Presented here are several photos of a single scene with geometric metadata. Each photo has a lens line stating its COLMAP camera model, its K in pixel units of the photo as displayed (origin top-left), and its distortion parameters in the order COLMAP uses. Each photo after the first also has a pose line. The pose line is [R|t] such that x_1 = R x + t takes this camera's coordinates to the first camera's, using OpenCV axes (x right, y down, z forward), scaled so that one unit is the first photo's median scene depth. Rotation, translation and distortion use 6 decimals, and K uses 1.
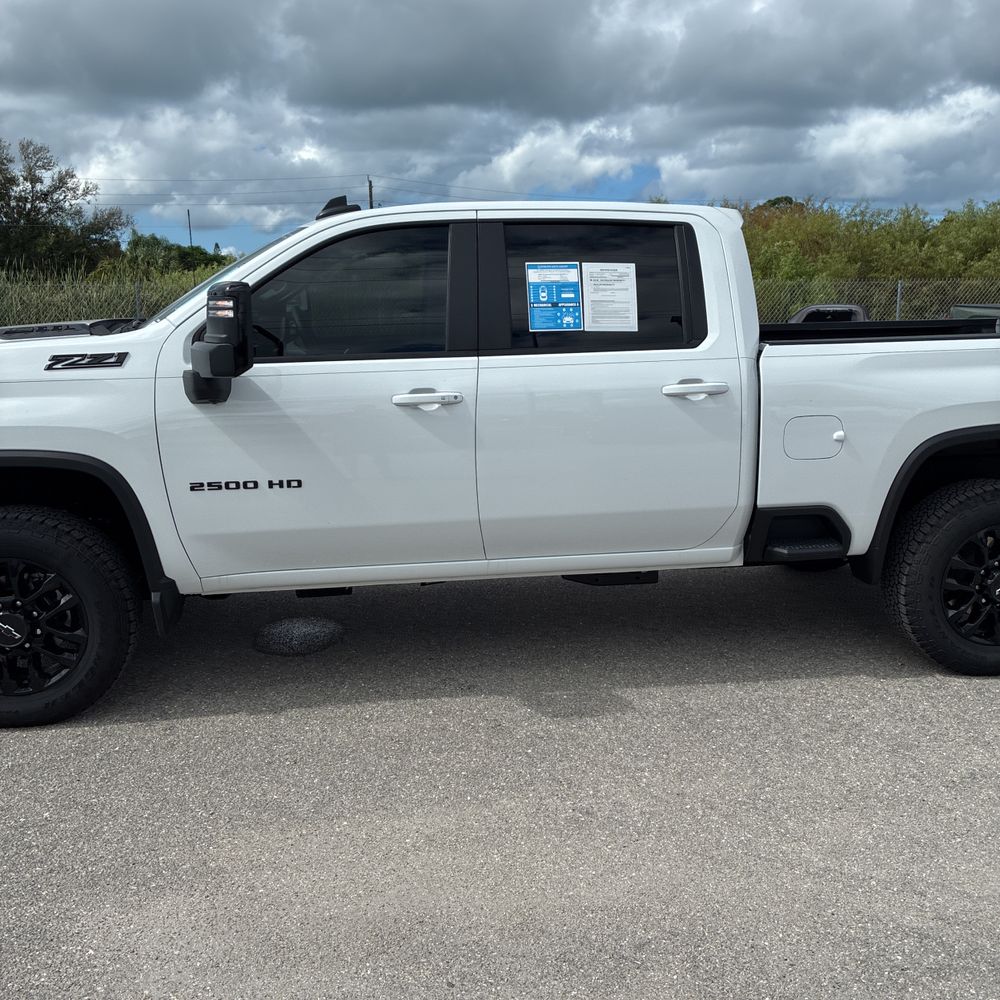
lens RADIAL K [[1013.4, 0, 496.2], [0, 1013.4, 513.5], [0, 0, 1]] dist [-0.001338, 0.055117]
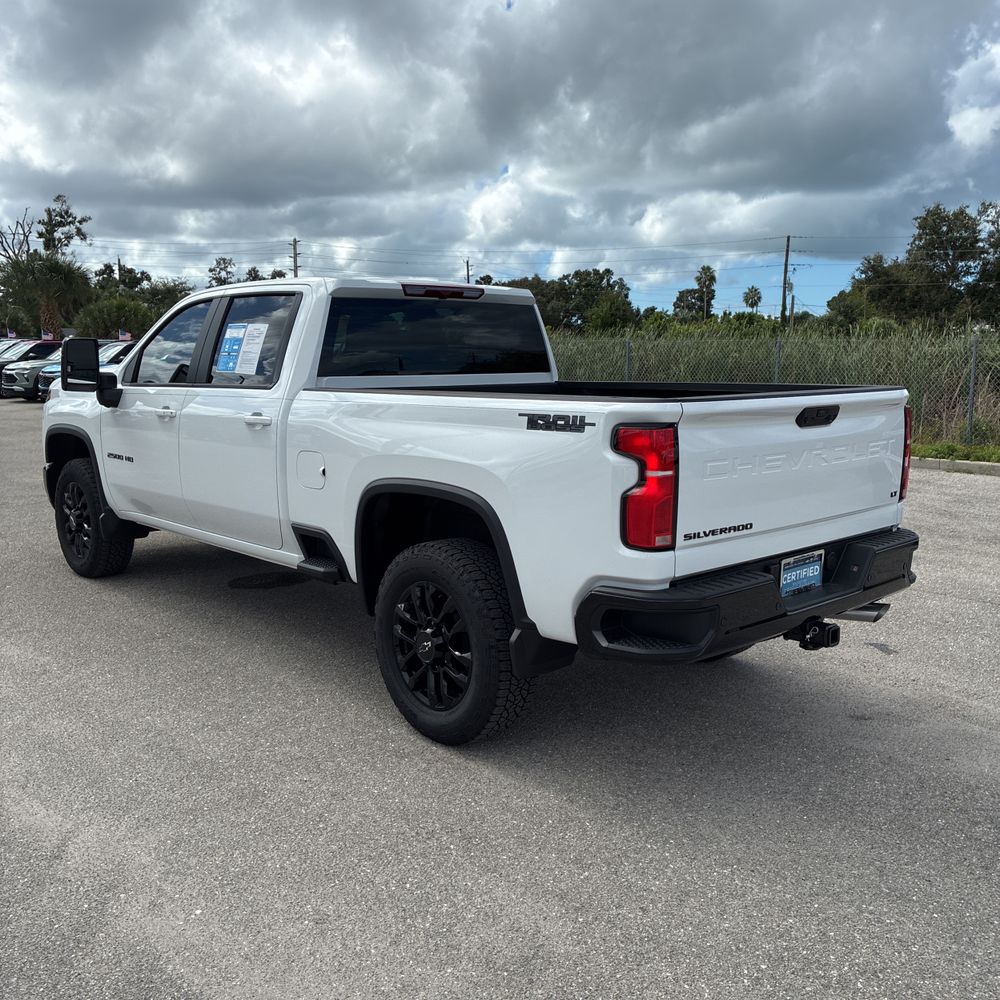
lens RADIAL K [[1007.0, 0, 533.3], [0, 1007.0, 499.3], [0, 0, 1]] dist [0.033687, 0.006881]
pose [[0.585124, 0.127674, -0.800830, 1.428637], [-0.178153, 0.983642, 0.026652, -0.119417], [0.791133, 0.127075, 0.598298, 0.518536]]
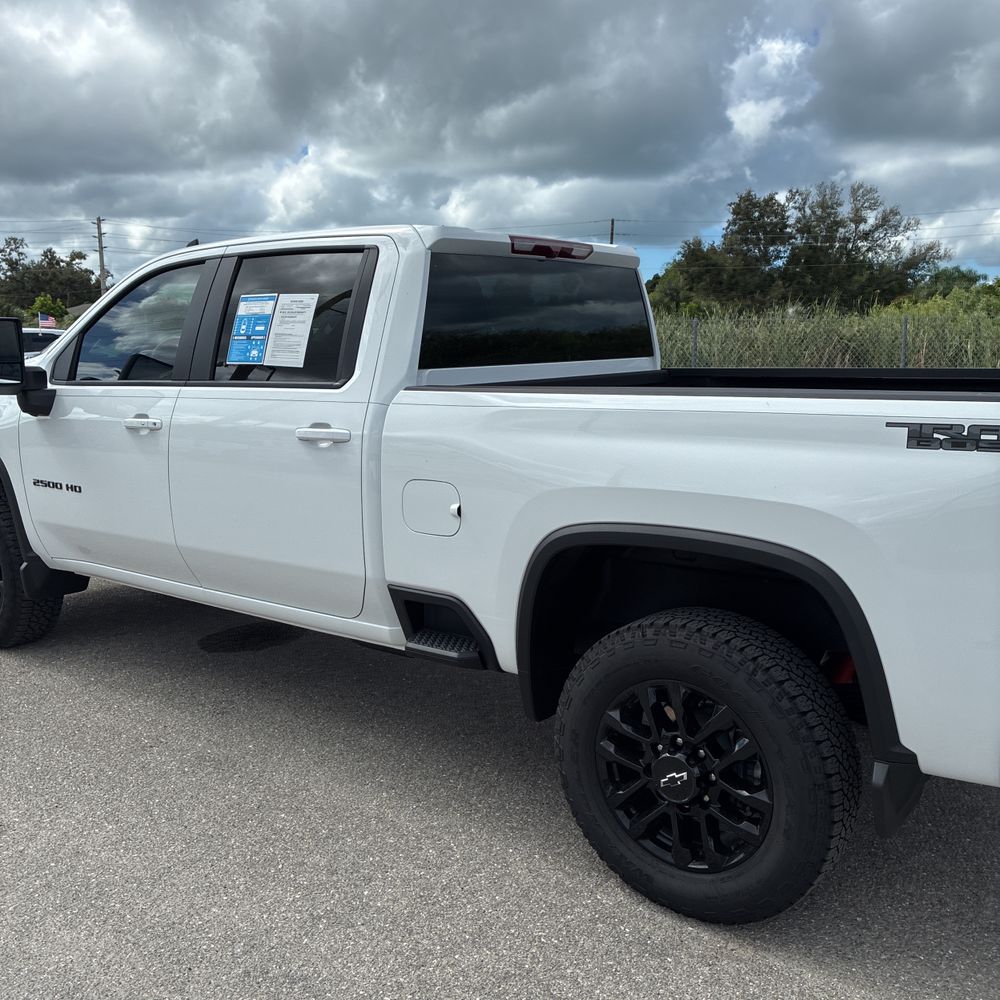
lens RADIAL K [[1013.4, 0, 496.2], [0, 1013.4, 513.5], [0, 0, 1]] dist [-0.001338, 0.055117]
pose [[0.703029, 0.125632, -0.699977, 0.915355], [-0.148711, 0.988483, 0.028054, -0.101024], [0.695439, 0.084371, 0.713614, 0.481430]]
